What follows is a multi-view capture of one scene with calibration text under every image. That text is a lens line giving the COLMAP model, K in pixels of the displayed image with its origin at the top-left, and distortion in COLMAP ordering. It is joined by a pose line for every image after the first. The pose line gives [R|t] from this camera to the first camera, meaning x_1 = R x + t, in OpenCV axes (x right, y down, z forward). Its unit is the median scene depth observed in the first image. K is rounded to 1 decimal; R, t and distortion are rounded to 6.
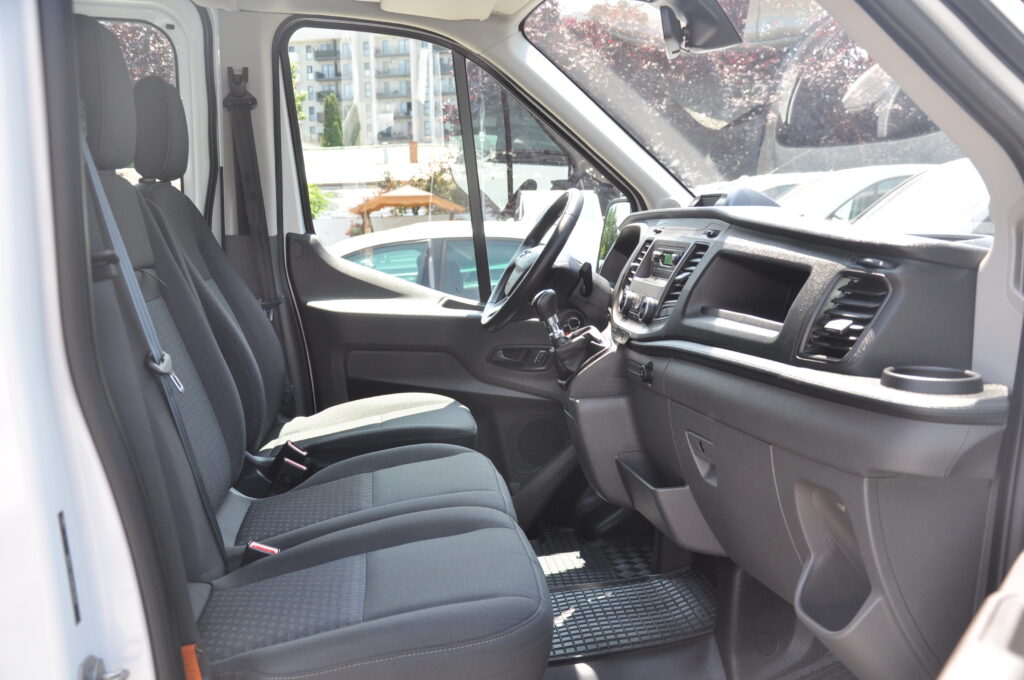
lens RADIAL K [[1093.7, 0, 512.0], [0, 1093.7, 340.0], [0, 0, 1]] dist [0.003831, -0.000177]
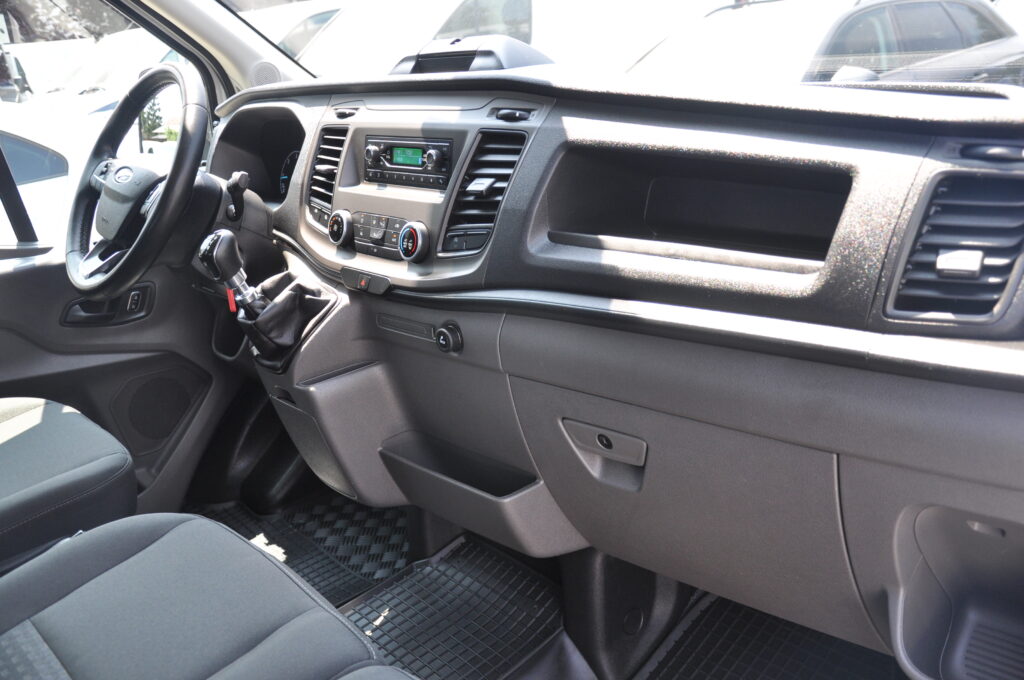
lens RADIAL K [[961.7, 0, 512.0], [0, 961.7, 340.0], [0, 0, 1]] dist [-0.055255, 0.009588]
pose [[0.824242, -0.259017, 0.503523, -0.137221], [0.161018, 0.959748, 0.230124, -0.095295], [-0.542861, -0.108601, 0.832771, 0.477279]]
